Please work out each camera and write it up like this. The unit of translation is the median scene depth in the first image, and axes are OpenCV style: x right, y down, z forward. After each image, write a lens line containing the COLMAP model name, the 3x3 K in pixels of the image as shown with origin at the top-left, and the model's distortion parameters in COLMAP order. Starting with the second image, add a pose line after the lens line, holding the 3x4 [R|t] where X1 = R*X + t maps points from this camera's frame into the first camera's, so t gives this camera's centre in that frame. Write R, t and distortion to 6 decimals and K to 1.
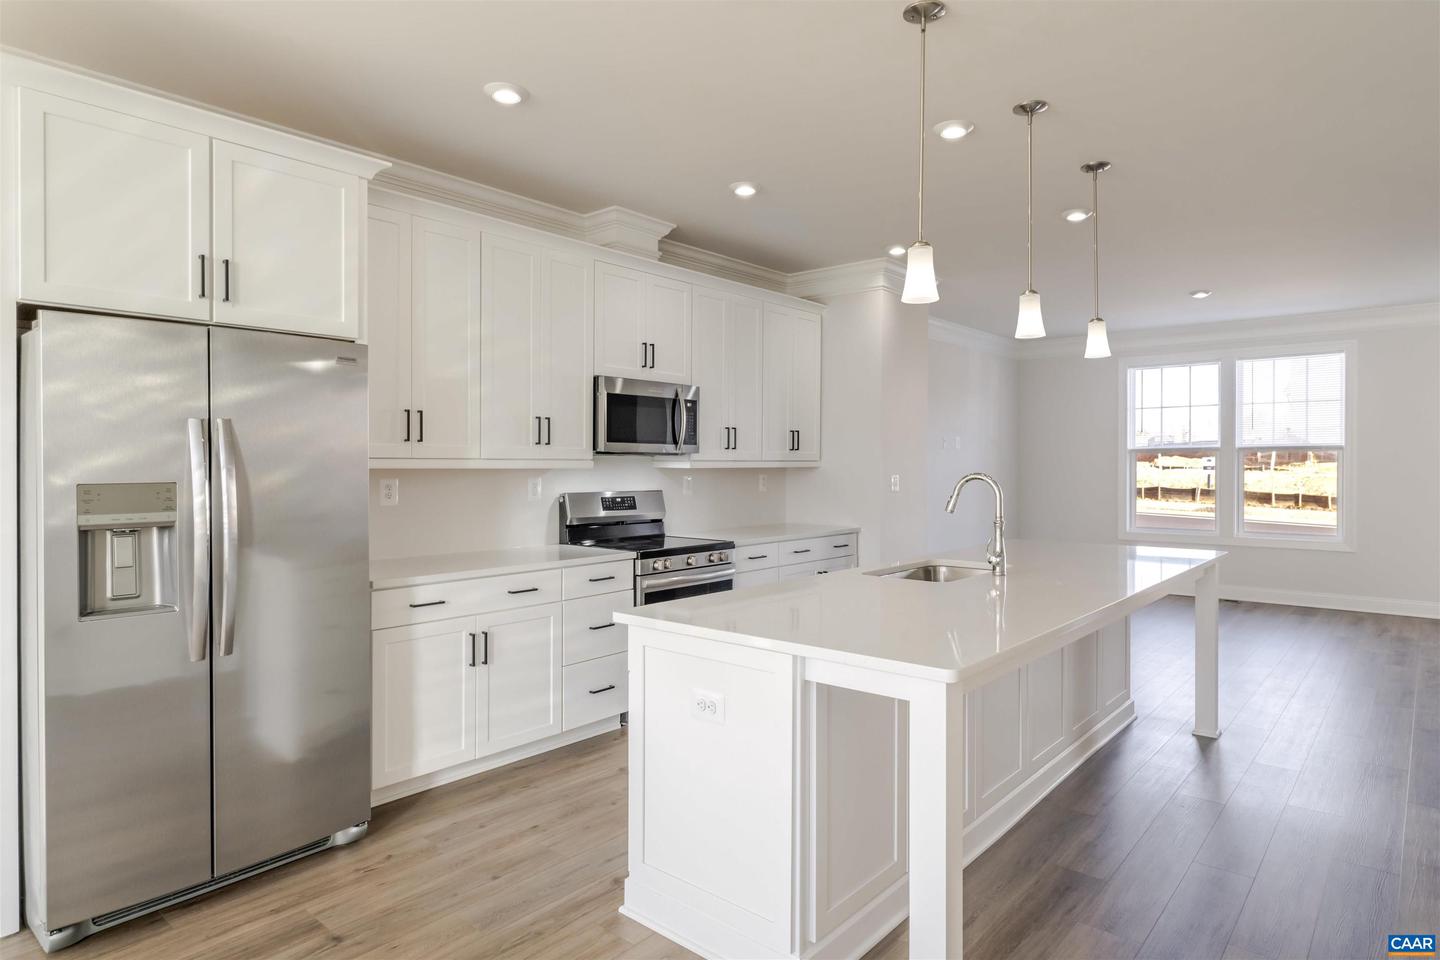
lens RADIAL K [[847.7, 0, 720.0], [0, 847.7, 480.0], [0, 0, 1]] dist [0.000572, -0.000334]
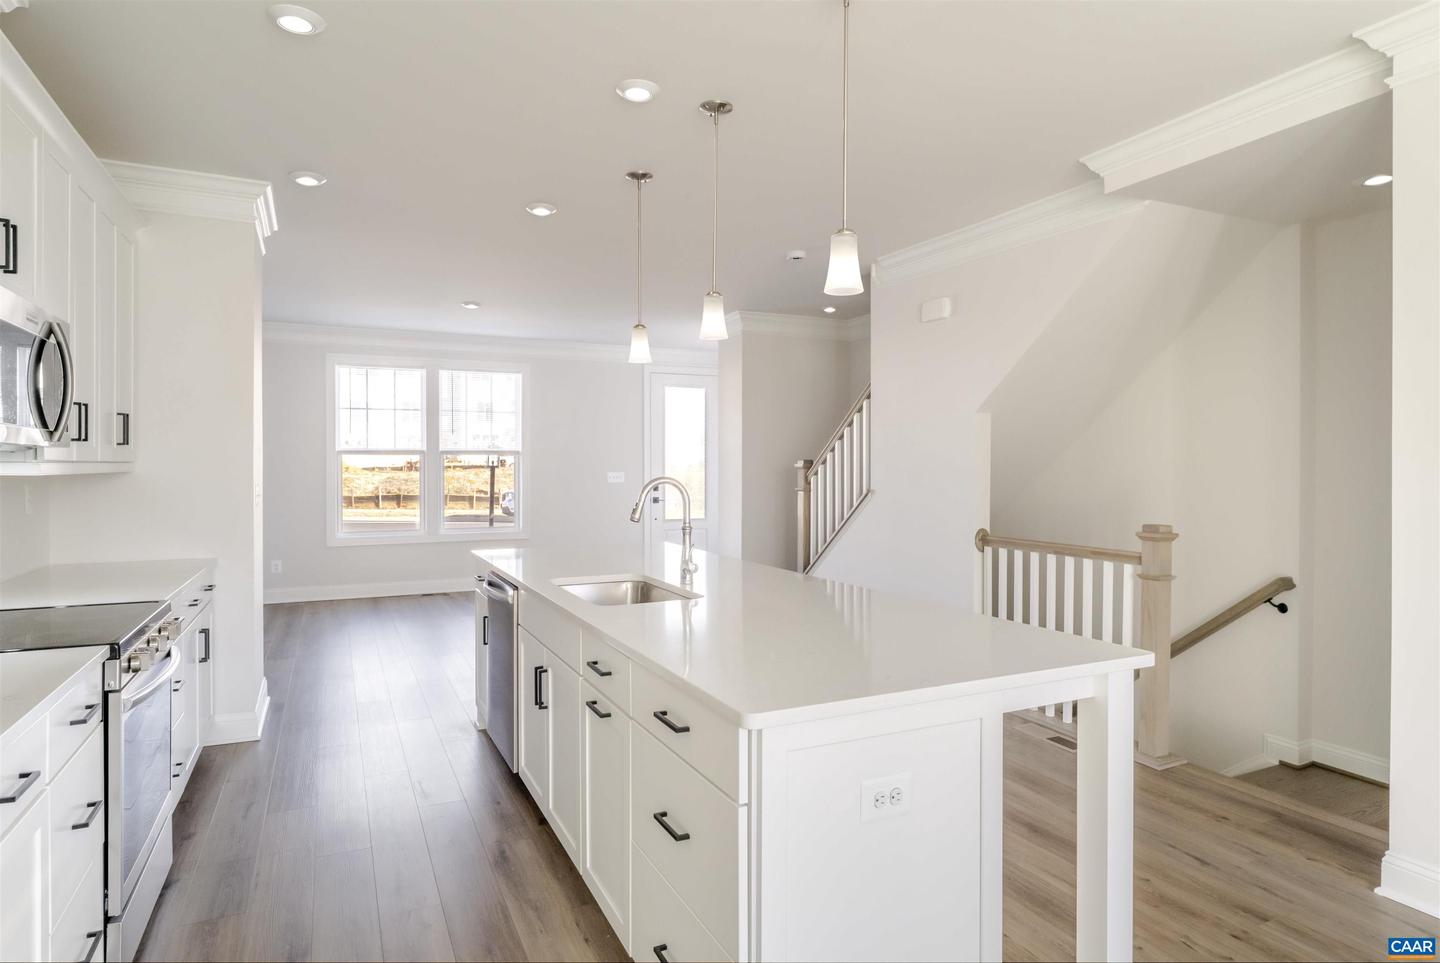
lens RADIAL K [[847.7, 0, 720.0], [0, 847.7, 481.5], [0, 0, 1]] dist [0.000572, -0.000334]
pose [[0.397221, -0.014894, 0.917602, -0.236871], [0.015451, 0.999835, 0.009540, -0.005277], [-0.917593, 0.010388, 0.397386, 0.261039]]
